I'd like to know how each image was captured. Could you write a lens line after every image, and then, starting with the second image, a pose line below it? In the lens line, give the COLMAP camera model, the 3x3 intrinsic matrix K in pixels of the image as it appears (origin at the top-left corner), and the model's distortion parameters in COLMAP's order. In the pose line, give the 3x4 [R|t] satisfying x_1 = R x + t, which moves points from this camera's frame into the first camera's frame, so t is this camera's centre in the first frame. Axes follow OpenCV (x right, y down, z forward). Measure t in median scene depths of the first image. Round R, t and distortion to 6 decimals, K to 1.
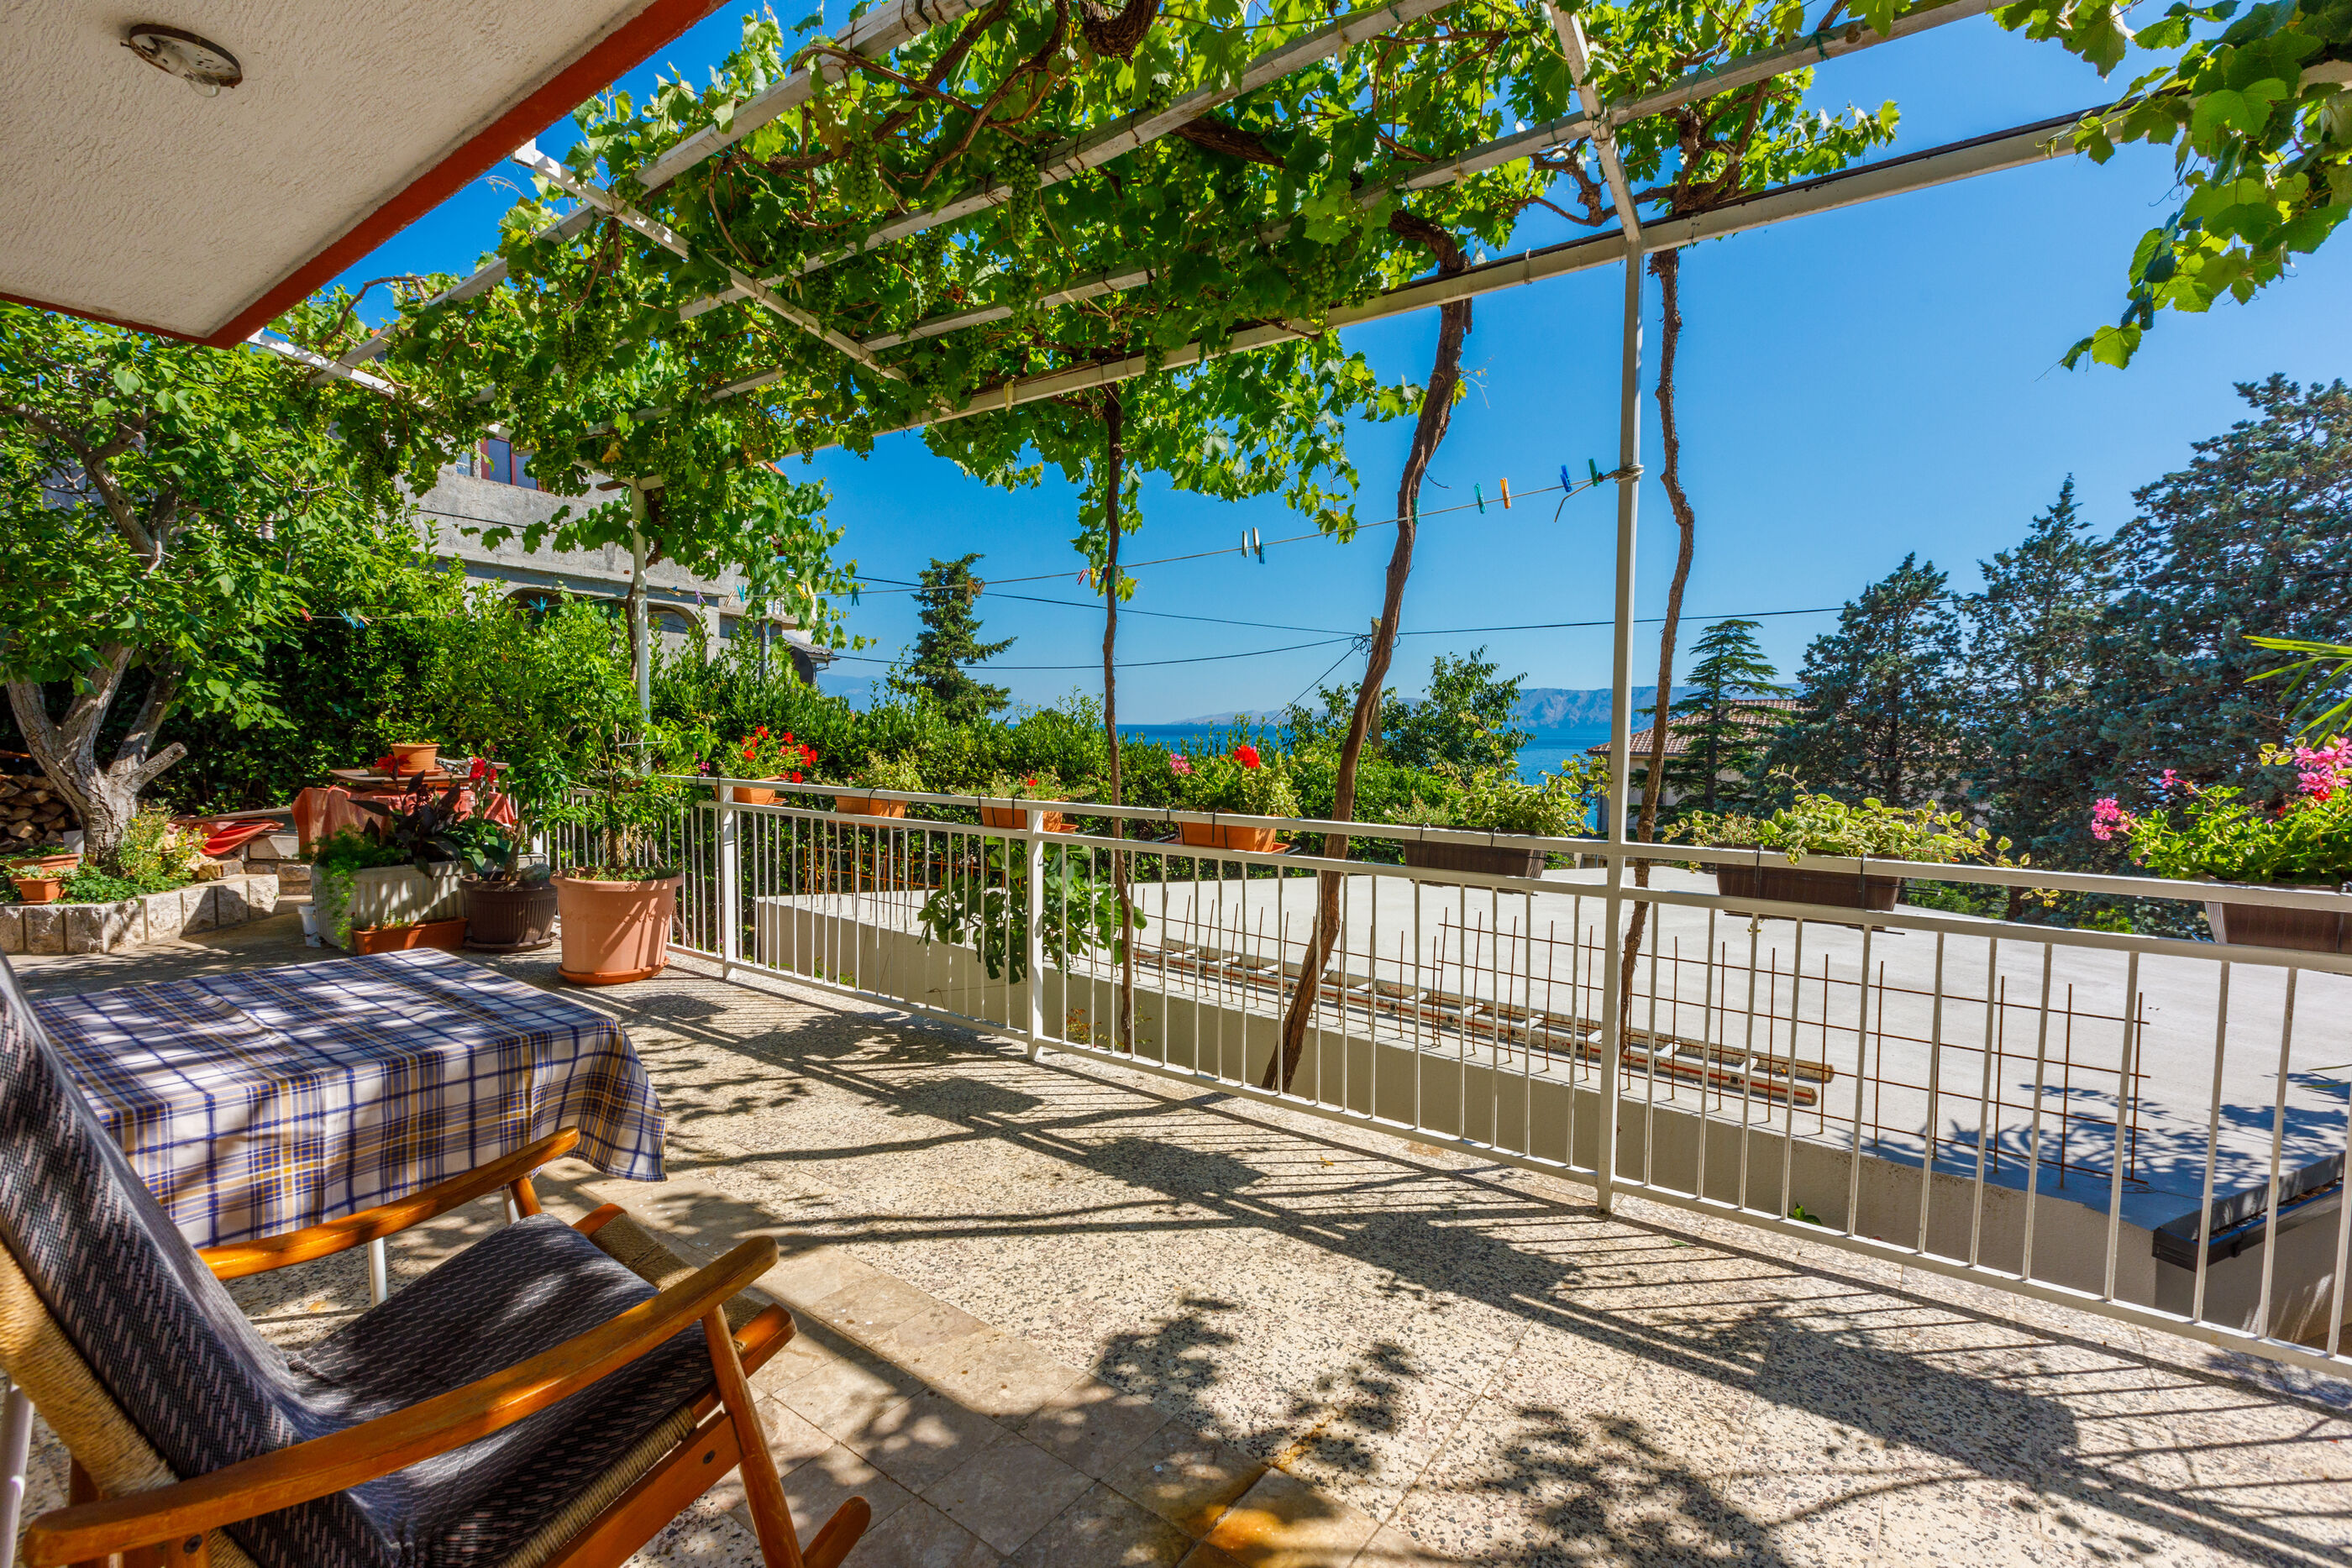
lens RADIAL K [[1049.8, 0, 1160.8], [0, 1049.8, 772.9], [0, 0, 1]] dist [0.003209, 0.000427]
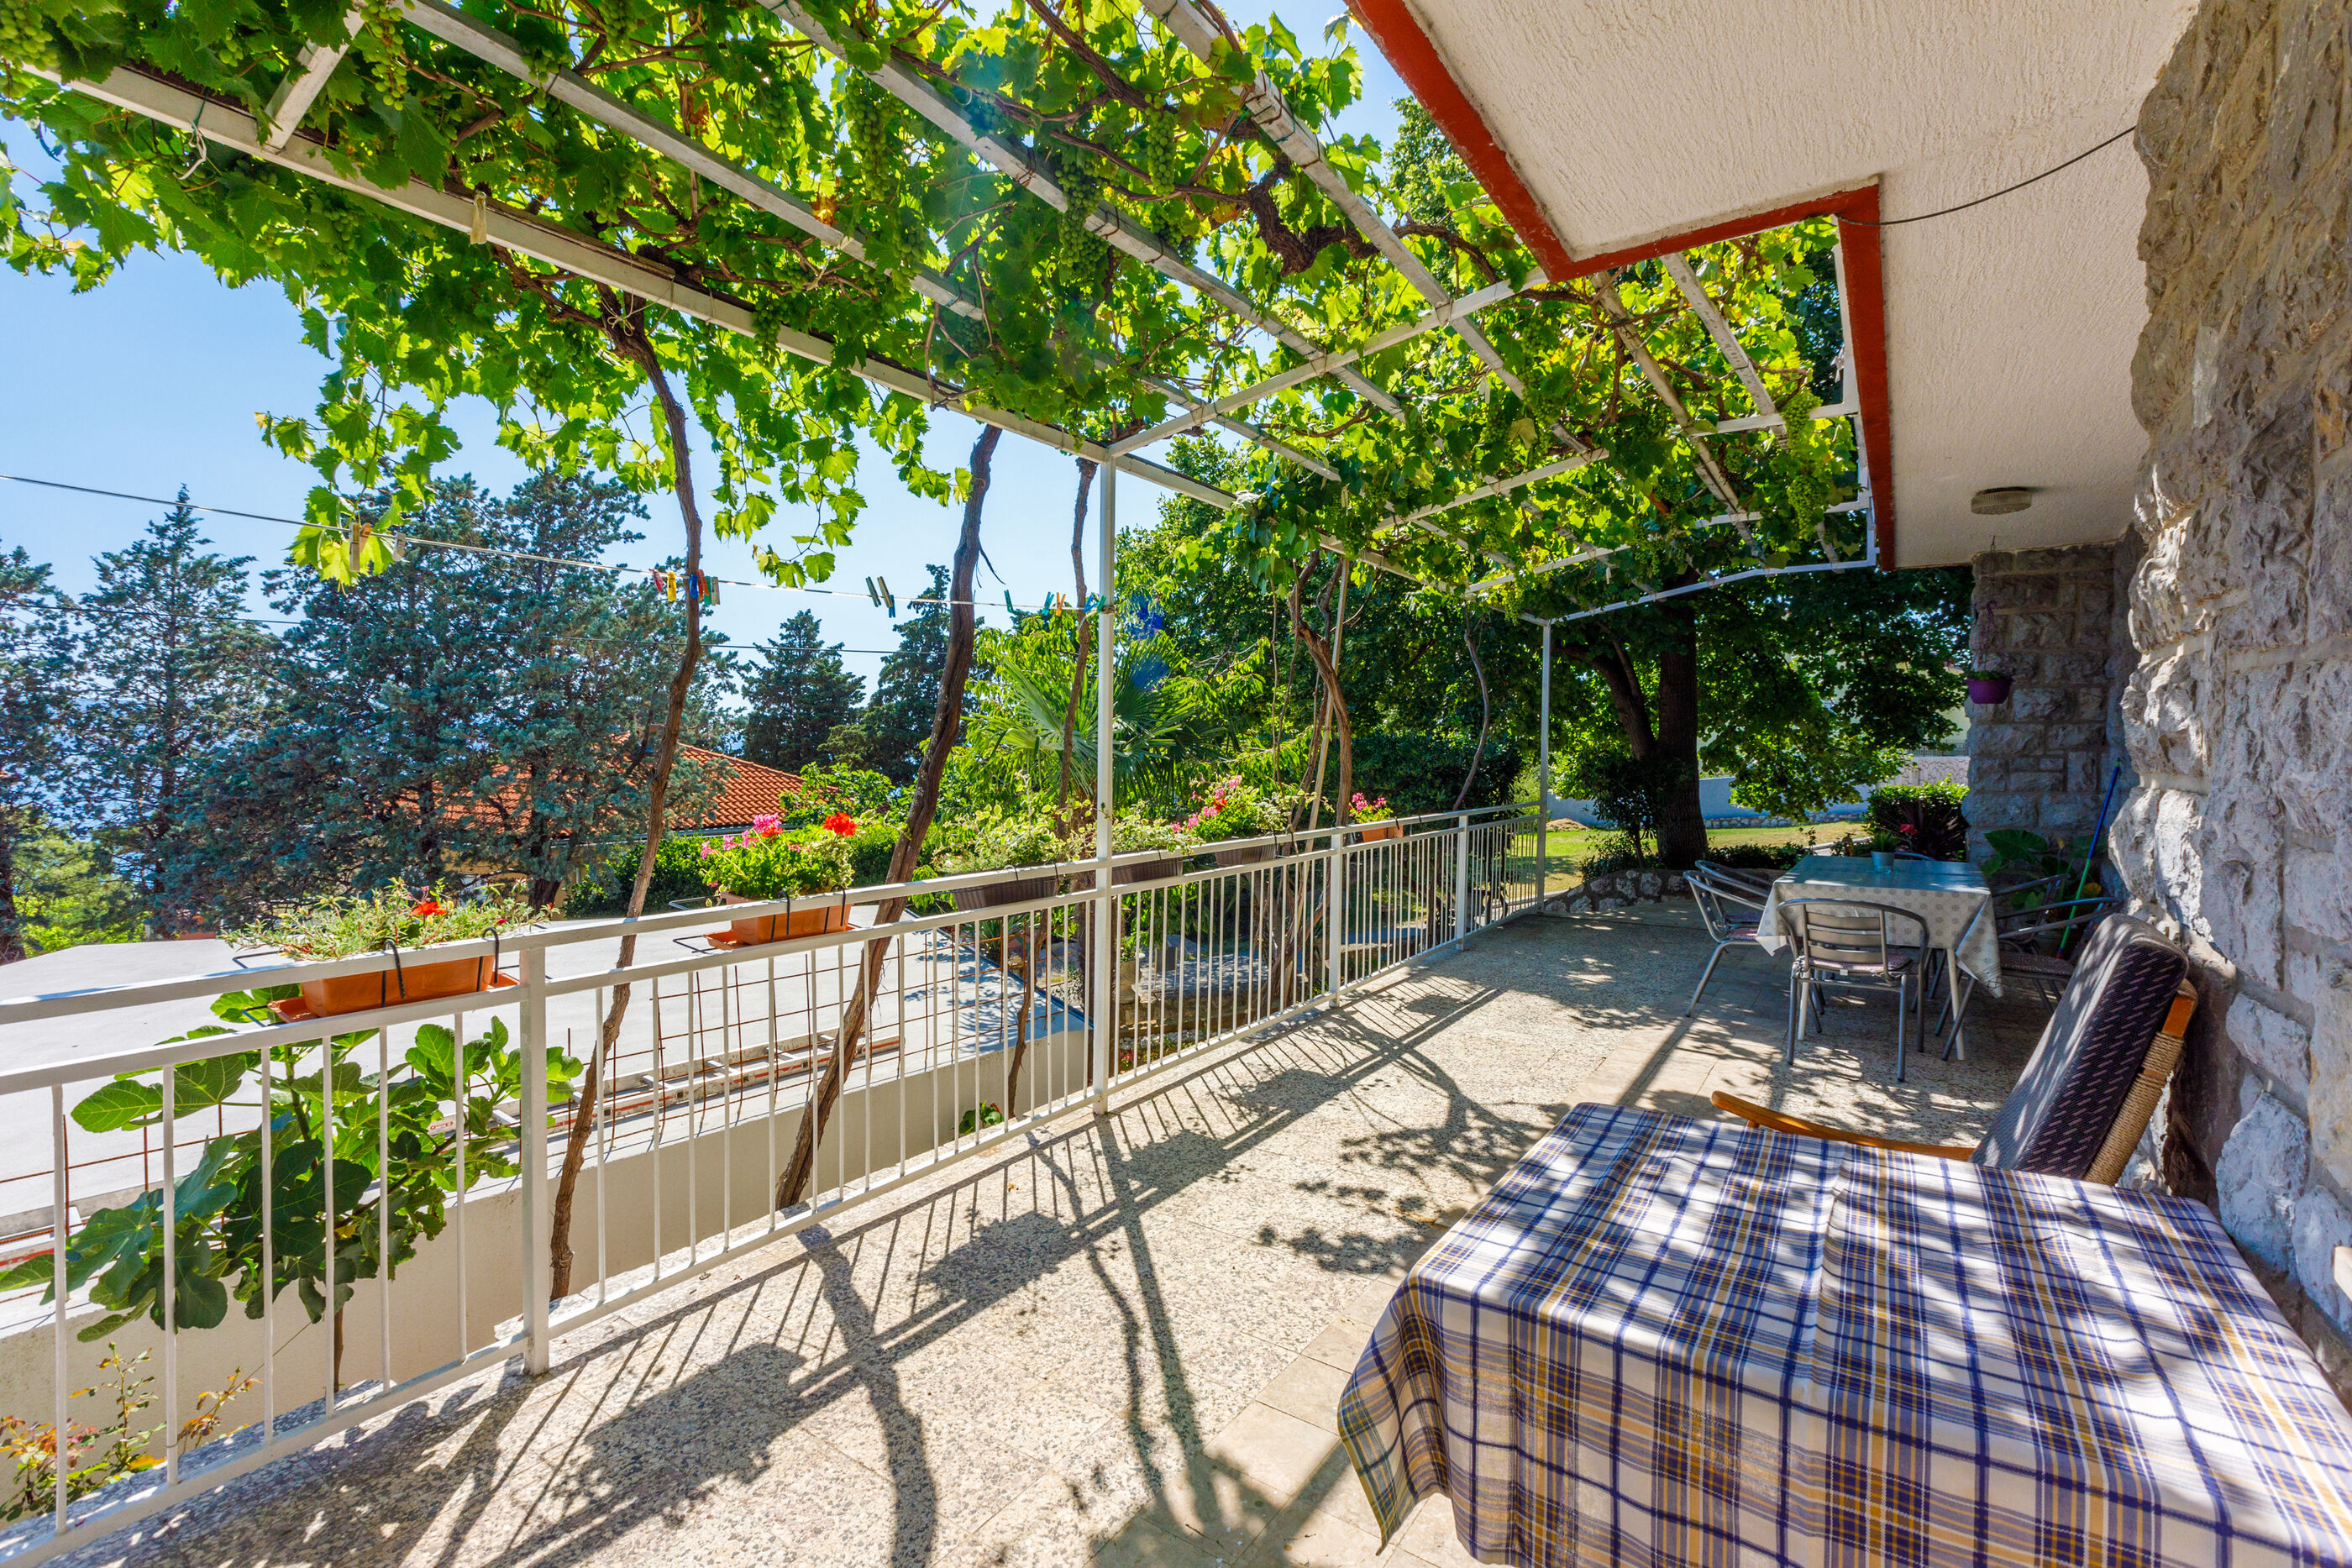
lens RADIAL K [[1047.6, 0, 1164.7], [0, 1047.6, 775.8], [0, 0, 1]] dist [0.000114, 0.000348]
pose [[-0.023423, -0.034687, 0.999124, -0.804374], [0.040415, 0.998548, 0.035614, -0.076955], [-0.998908, 0.041213, -0.021987, 0.738749]]
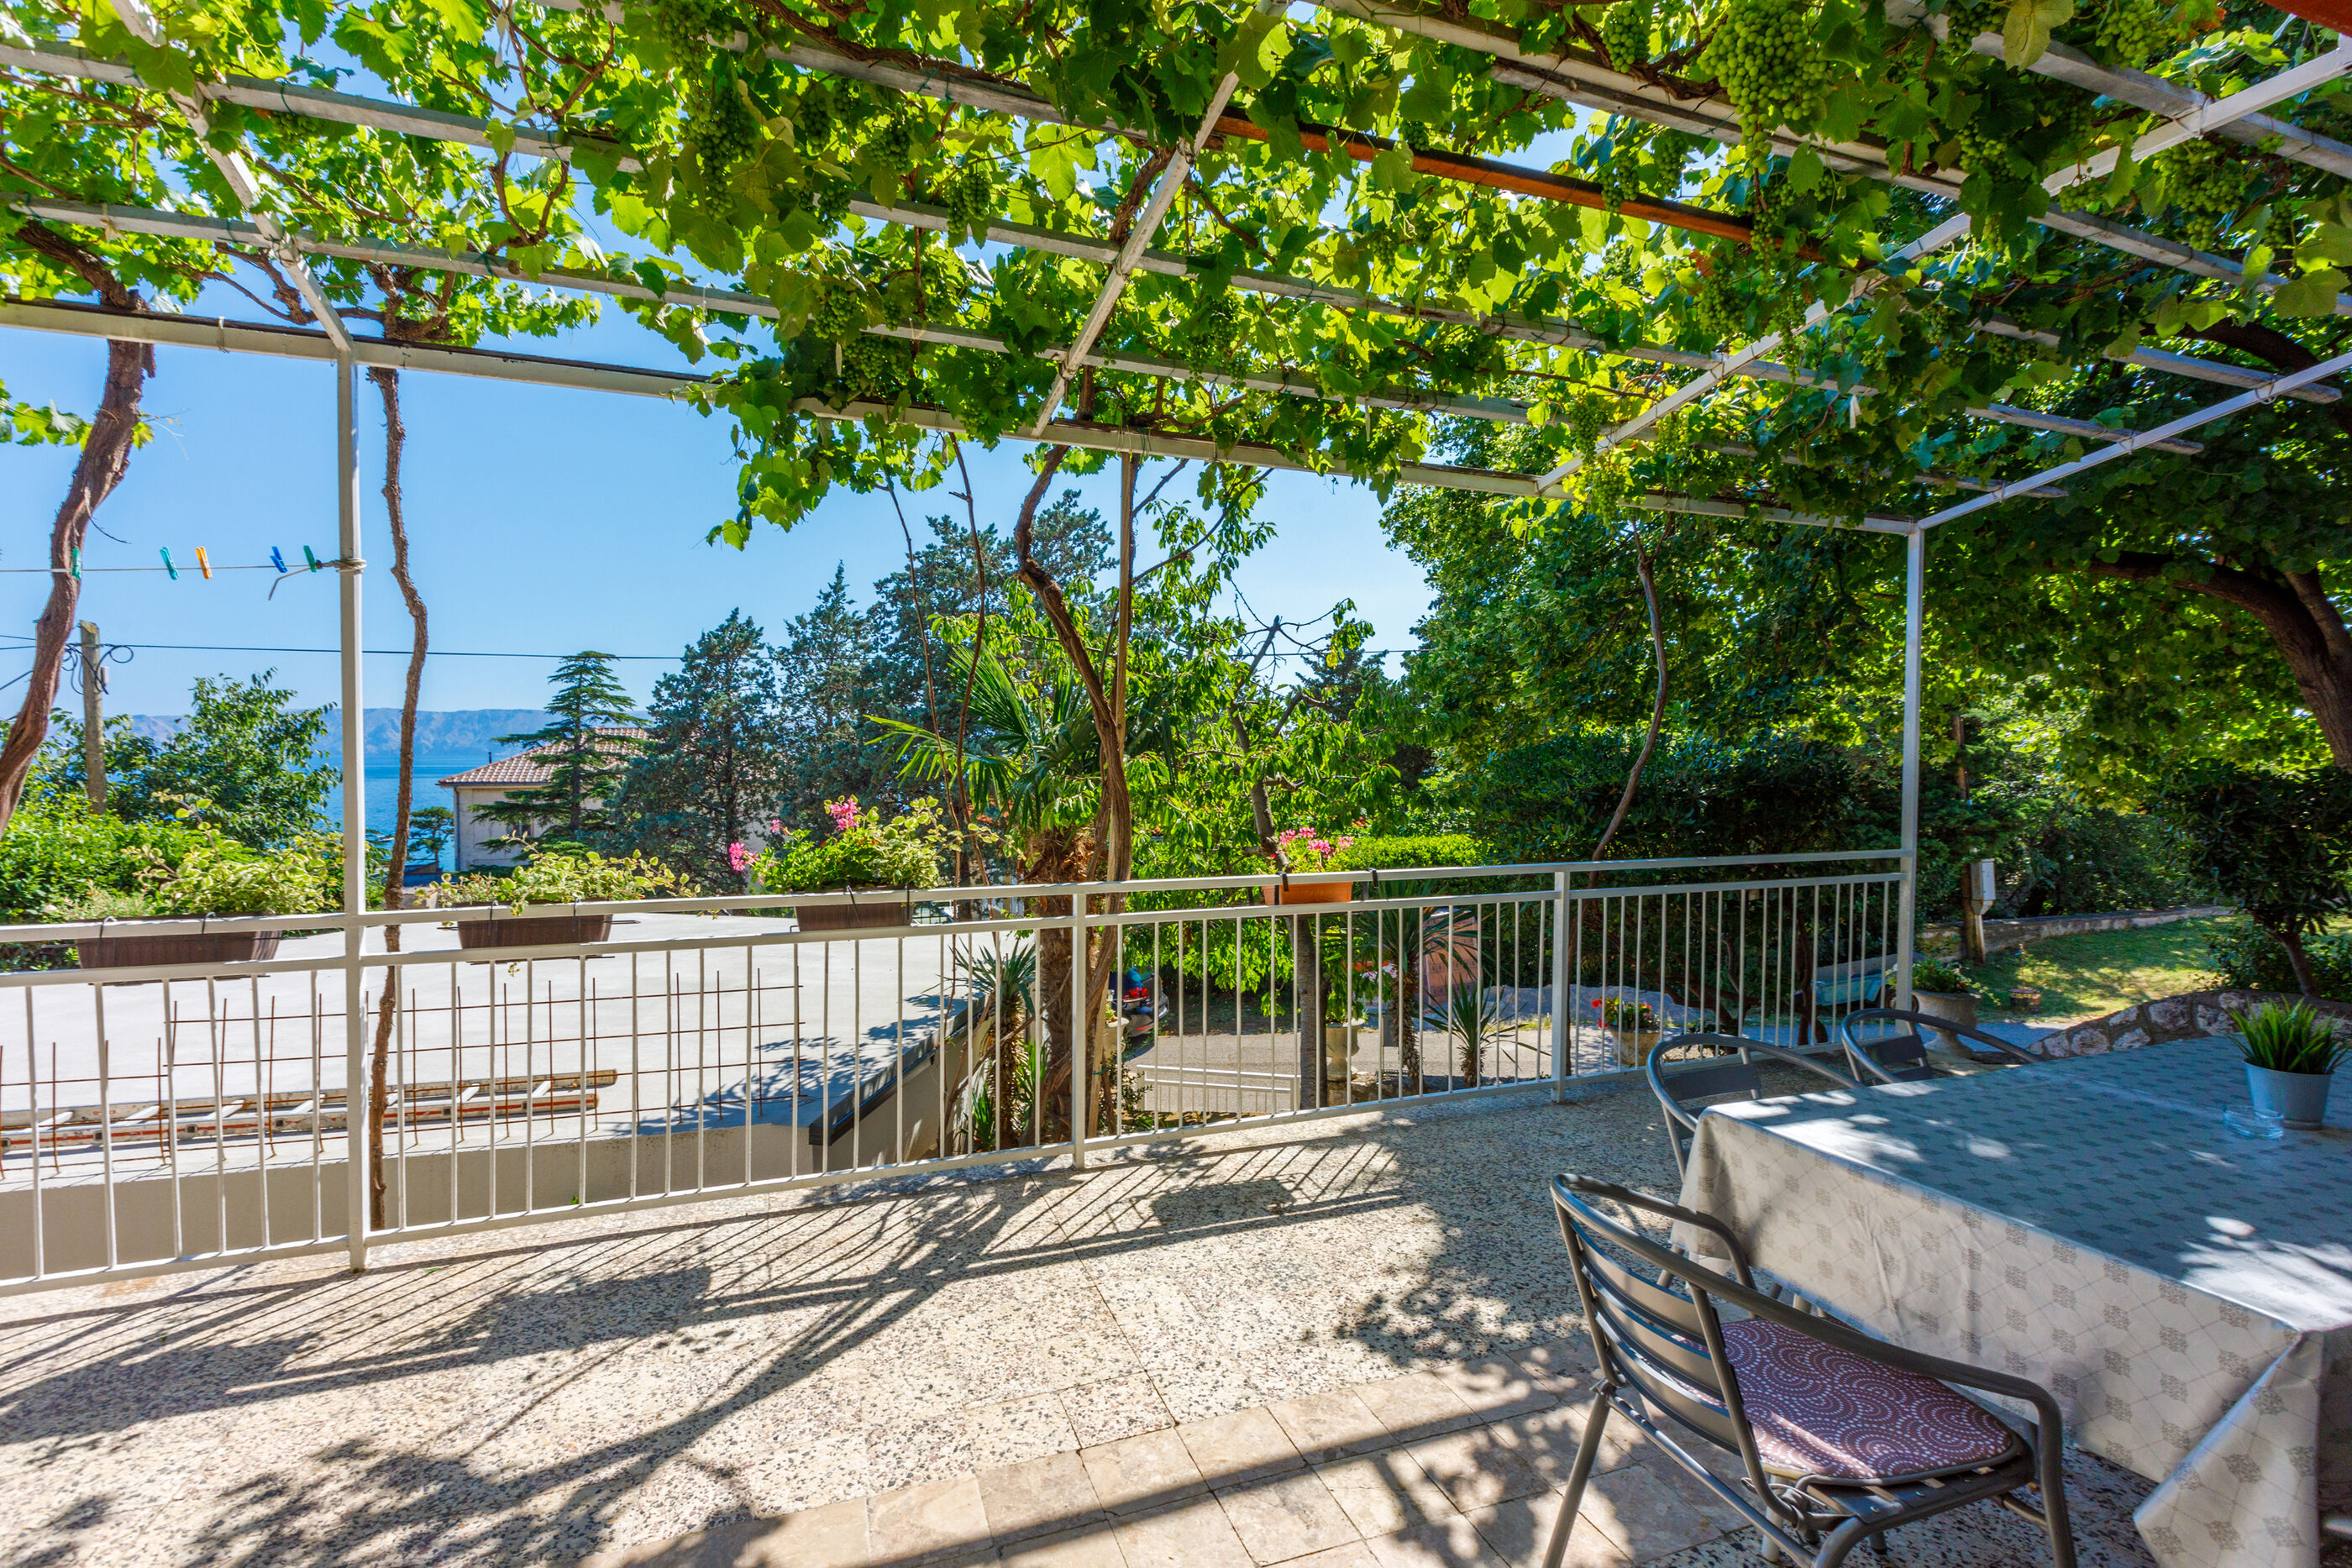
lens RADIAL K [[1047.6, 0, 1164.7], [0, 1047.6, 775.8], [0, 0, 1]] dist [0.000114, 0.000348]
pose [[0.551151, -0.024582, 0.834044, 0.008179], [0.041887, 0.999121, 0.001767, -0.030746], [-0.833354, 0.033962, 0.551696, -0.199010]]
